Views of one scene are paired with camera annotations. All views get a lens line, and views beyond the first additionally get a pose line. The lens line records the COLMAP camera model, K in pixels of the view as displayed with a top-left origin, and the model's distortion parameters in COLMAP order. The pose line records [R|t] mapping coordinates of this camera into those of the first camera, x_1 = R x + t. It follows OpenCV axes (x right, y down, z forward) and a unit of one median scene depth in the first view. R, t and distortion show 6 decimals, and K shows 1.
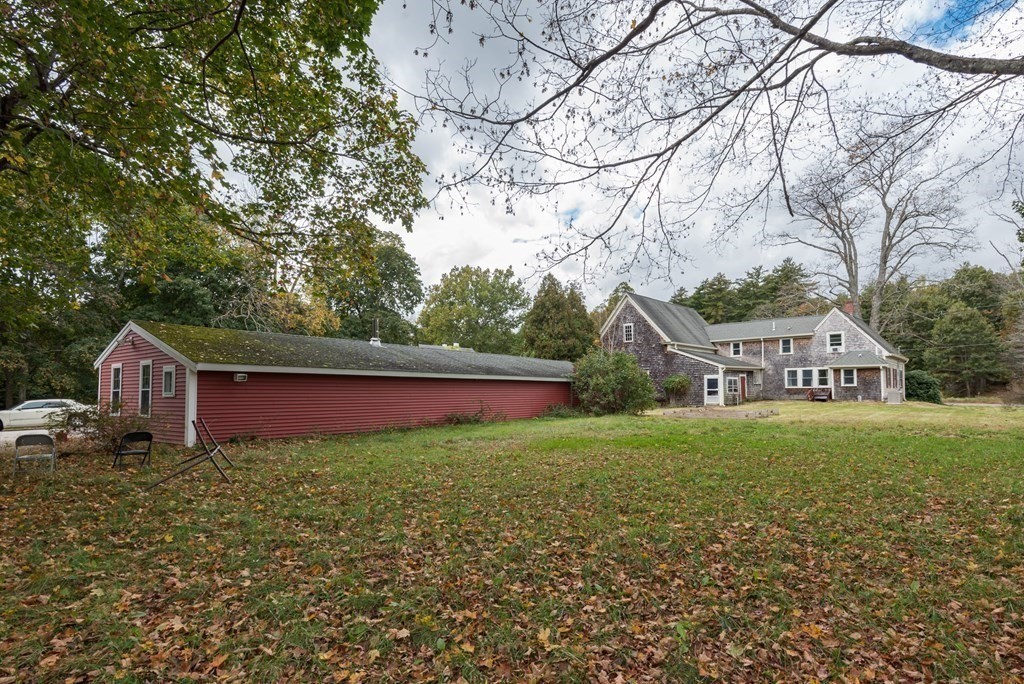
lens RADIAL K [[486.9, 0, 512.0], [0, 486.9, 342.0], [0, 0, 1]] dist [0.001953, 0.000408]
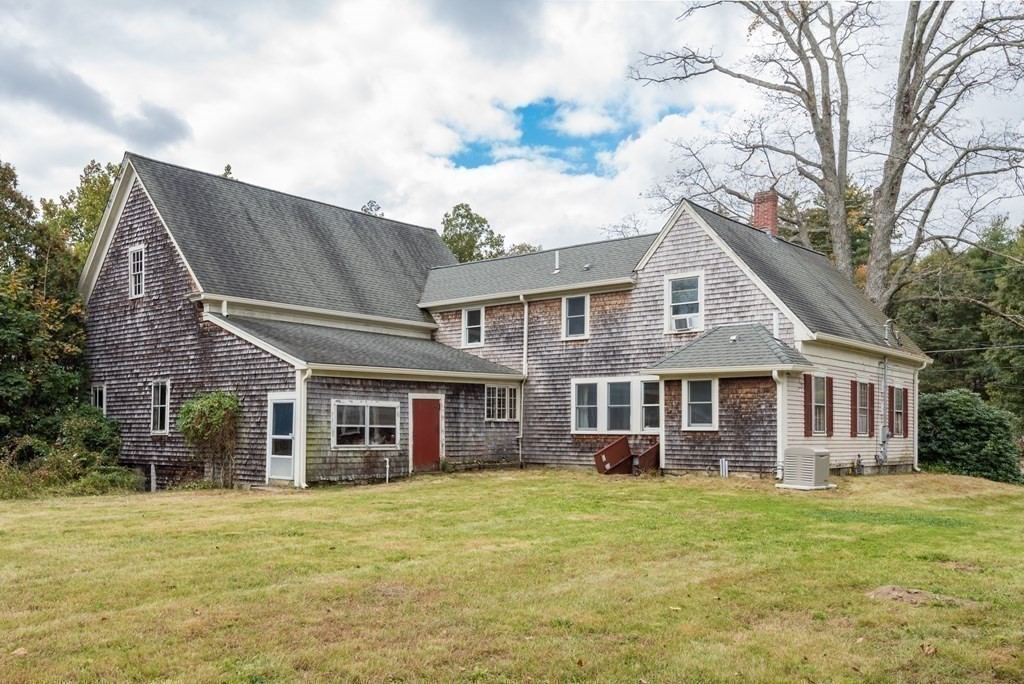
lens RADIAL K [[818.4, 0, 511.9], [0, 818.4, 379.2], [0, 0, 1]] dist [0.003503, -0.000447]
pose [[0.999187, 0.012996, 0.038158, 0.514894], [-0.014326, 0.999292, 0.034796, 0.035848], [-0.037679, -0.035314, 0.998666, 0.422159]]
